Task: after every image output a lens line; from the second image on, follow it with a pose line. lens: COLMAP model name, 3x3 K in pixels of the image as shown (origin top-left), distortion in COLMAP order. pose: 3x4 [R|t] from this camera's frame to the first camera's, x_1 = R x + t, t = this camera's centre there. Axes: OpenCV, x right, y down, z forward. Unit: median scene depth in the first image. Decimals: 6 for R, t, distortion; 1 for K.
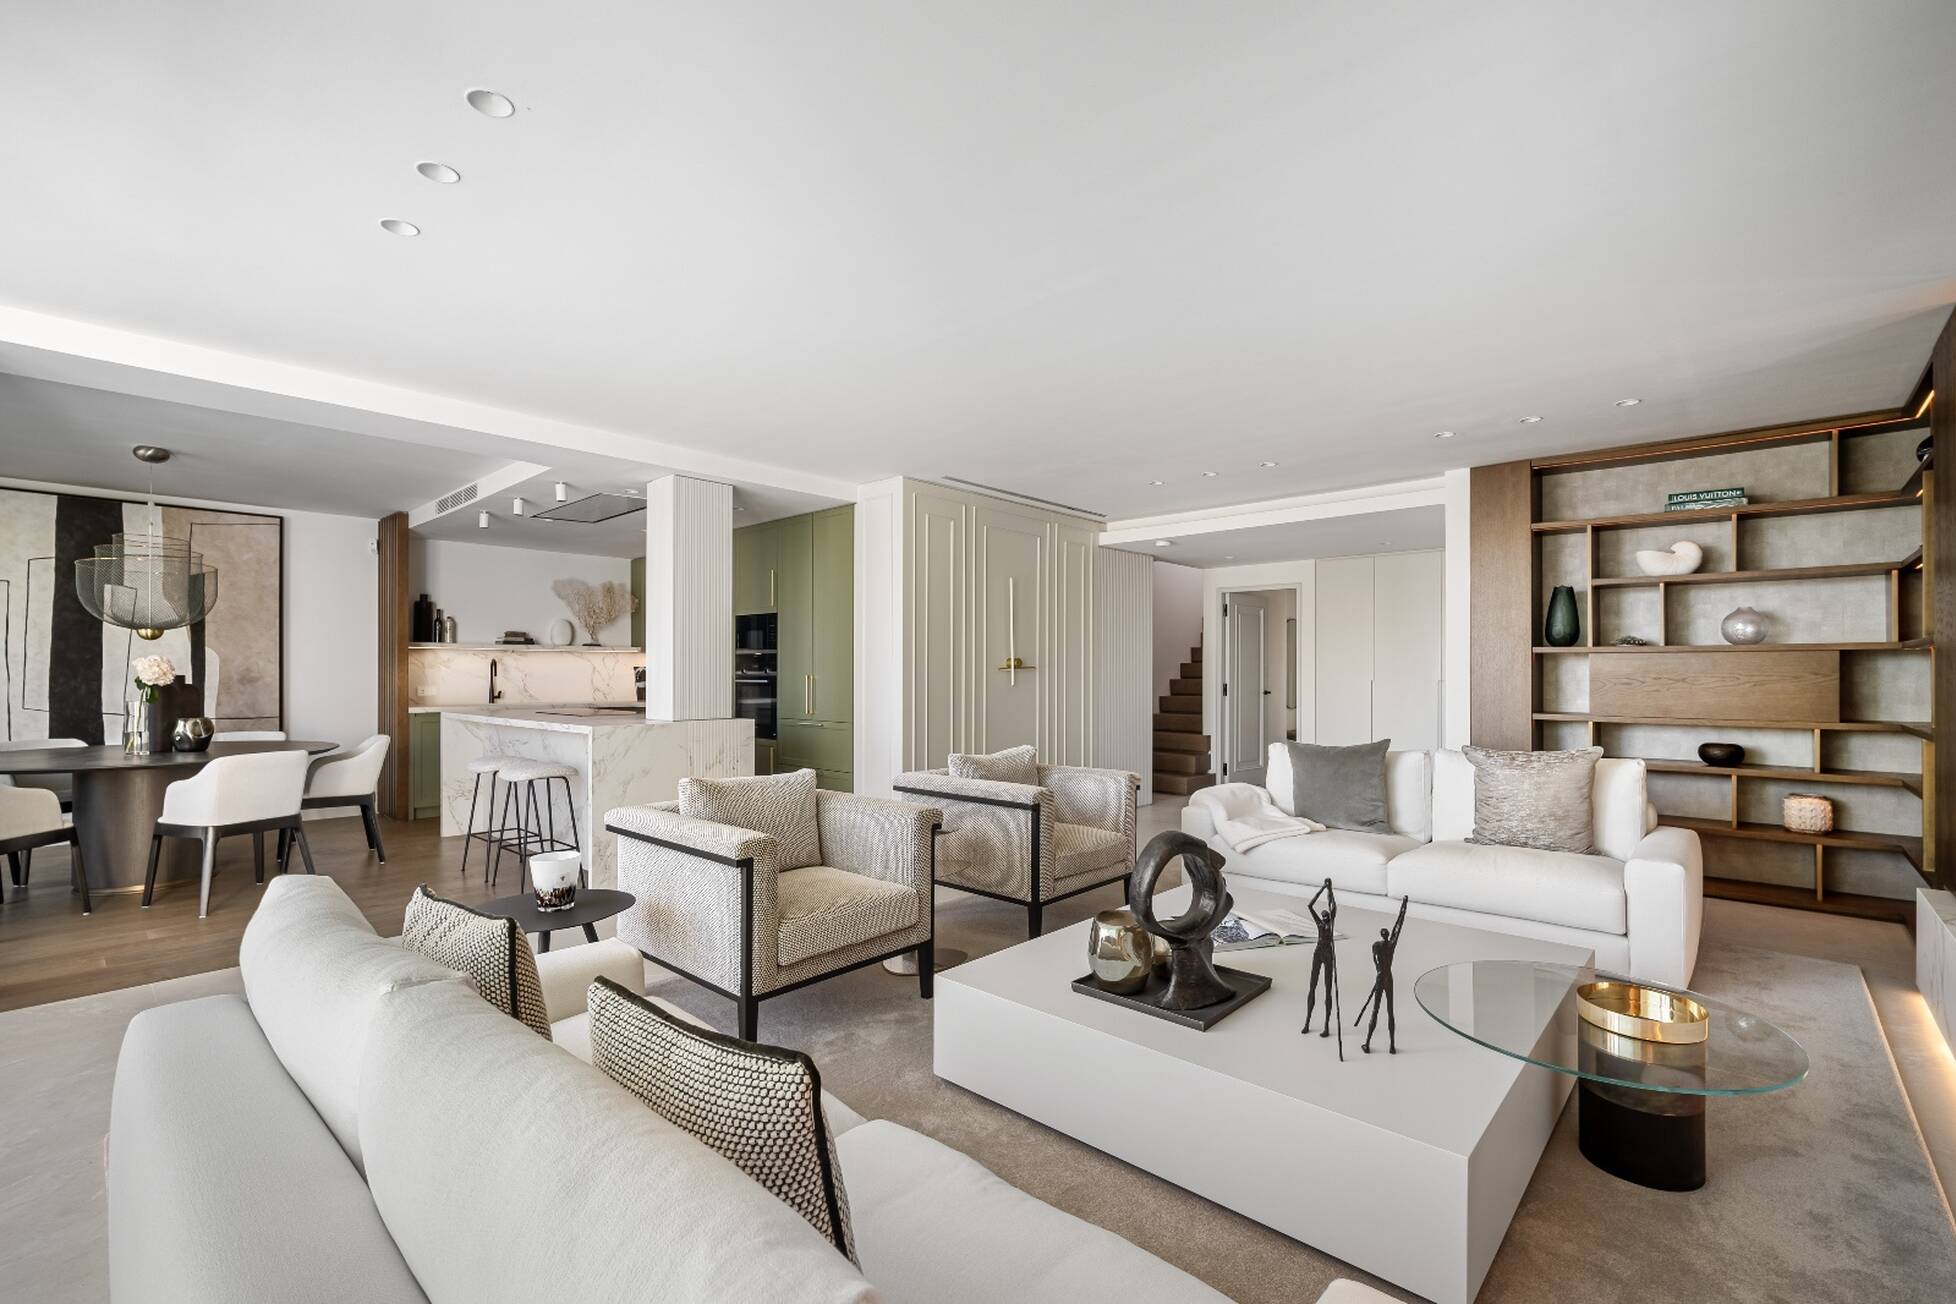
lens RADIAL K [[868.0, 0, 959.1], [0, 868.0, 659.2], [0, 0, 1]] dist [-0.008269, -0.000499]
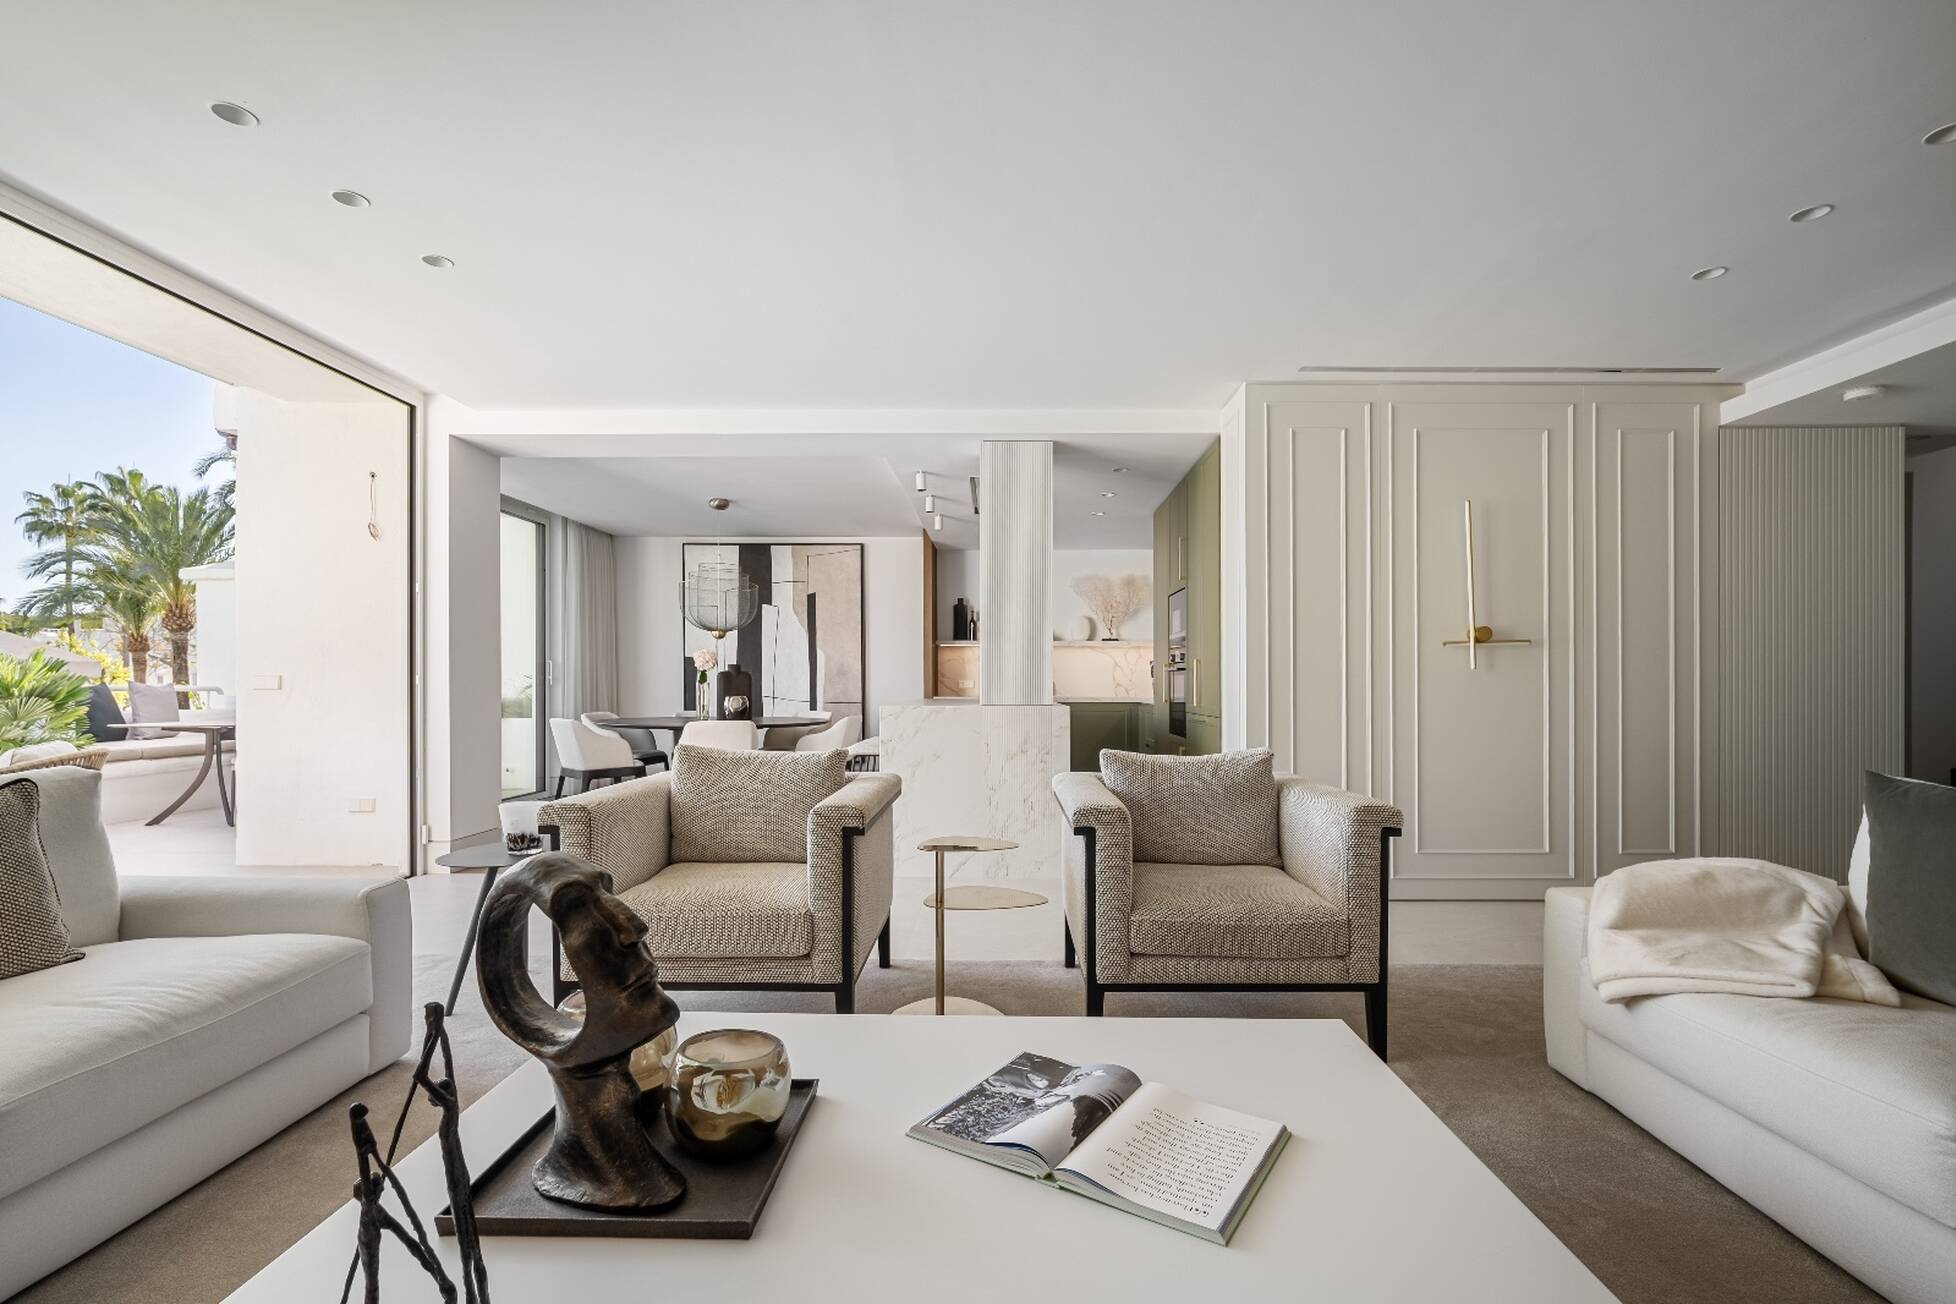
lens RADIAL K [[868.0, 0, 982.6], [0, 868.0, 688.6], [0, 0, 1]] dist [-0.008269, -0.000499]
pose [[0.668204, 0.004858, -0.743962, 0.277001], [0.009740, 0.999836, 0.015277, 0.029228], [0.743914, -0.017454, 0.668047, 0.281155]]
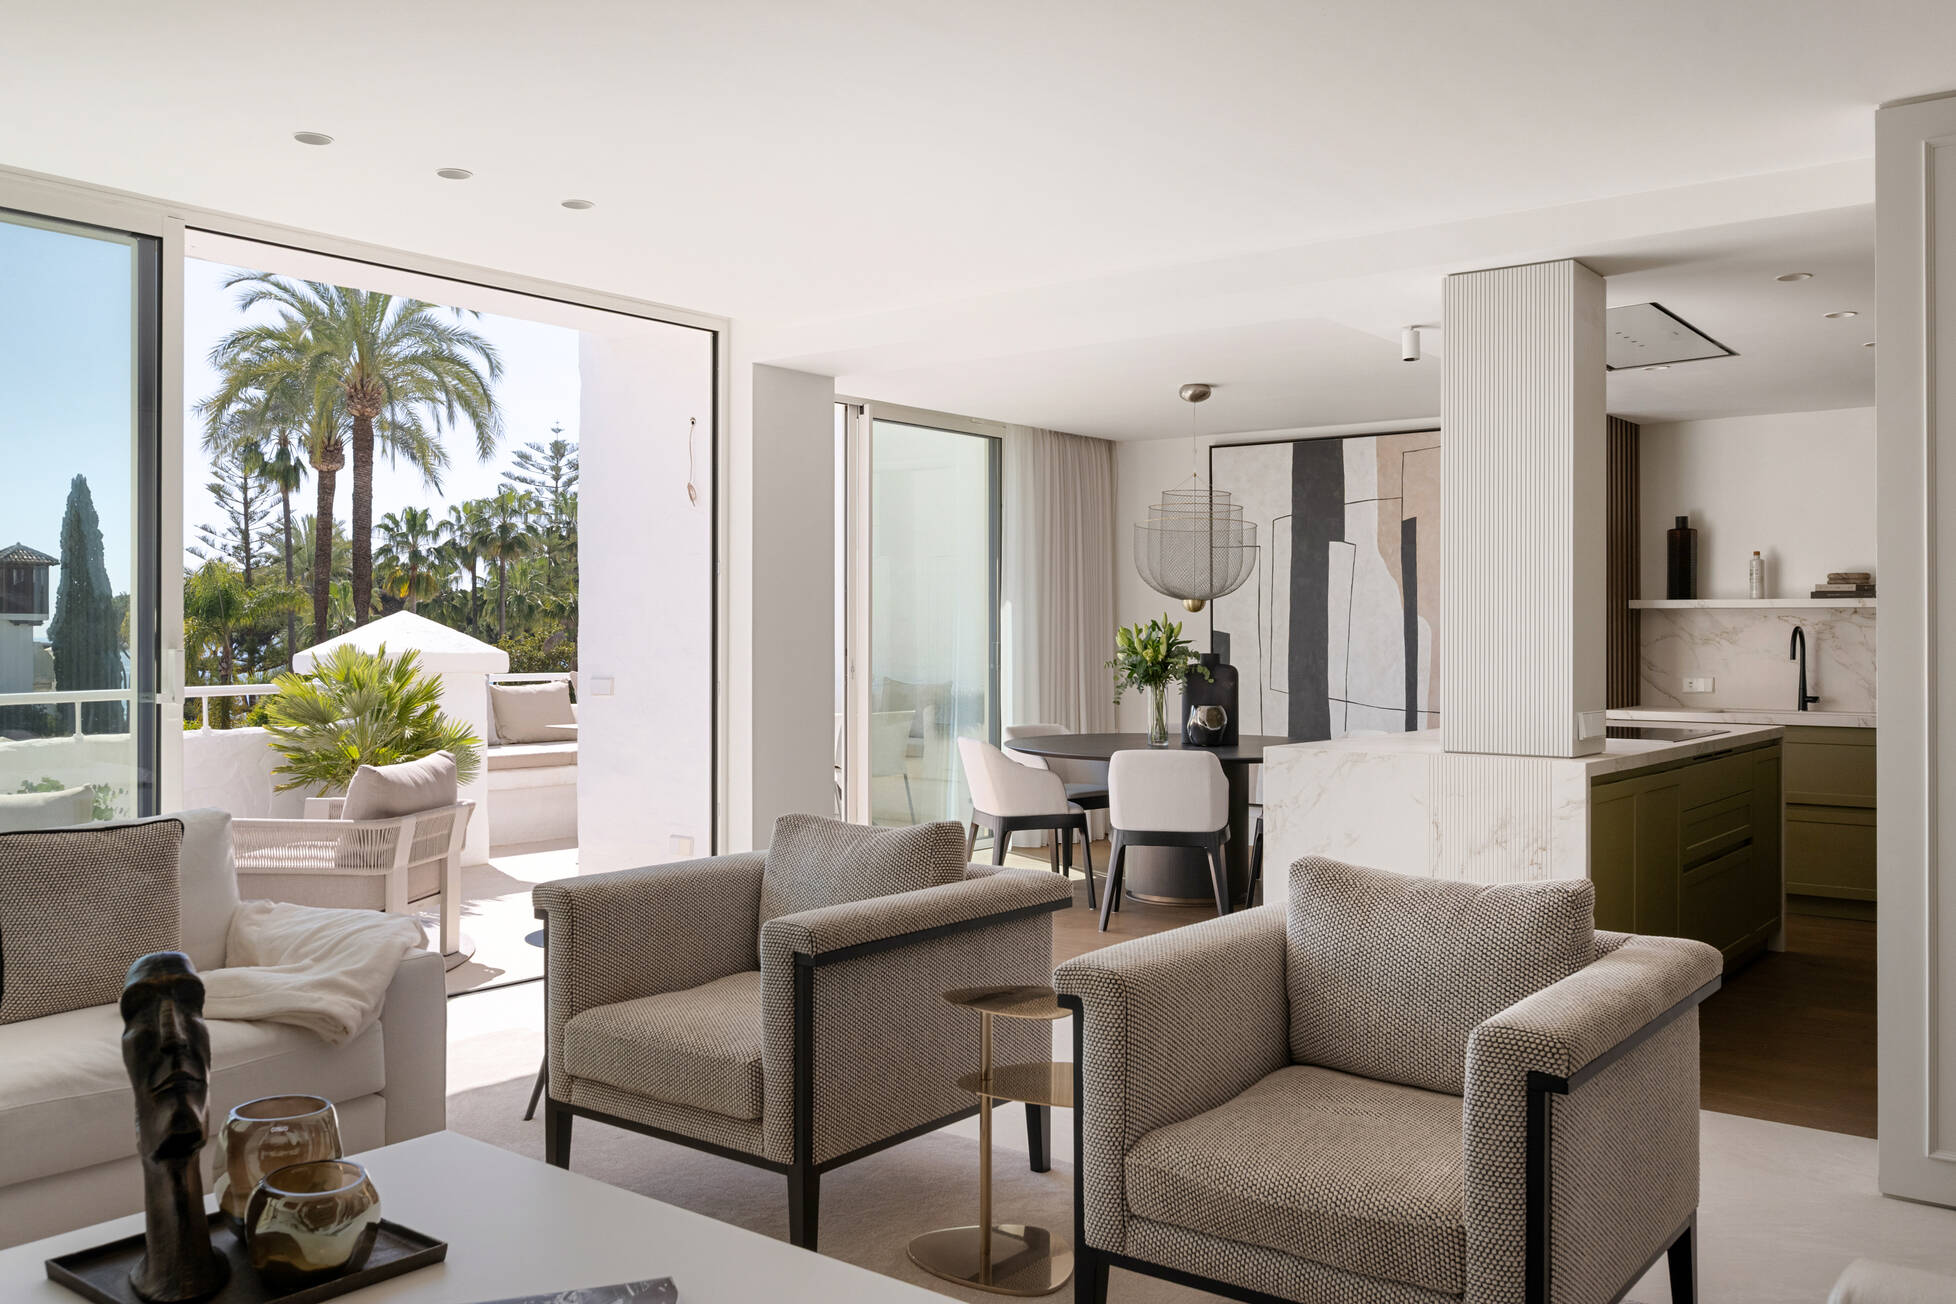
lens RADIAL K [[1607.6, 0, 1009.7], [0, 1607.6, 636.2], [0, 0, 1]] dist [-0.008215, -0.002487]
pose [[0.096814, -0.001239, -0.995302, 0.451301], [0.013842, 0.999904, 0.000102, -0.001247], [0.995206, -0.013787, 0.096822, 0.487309]]
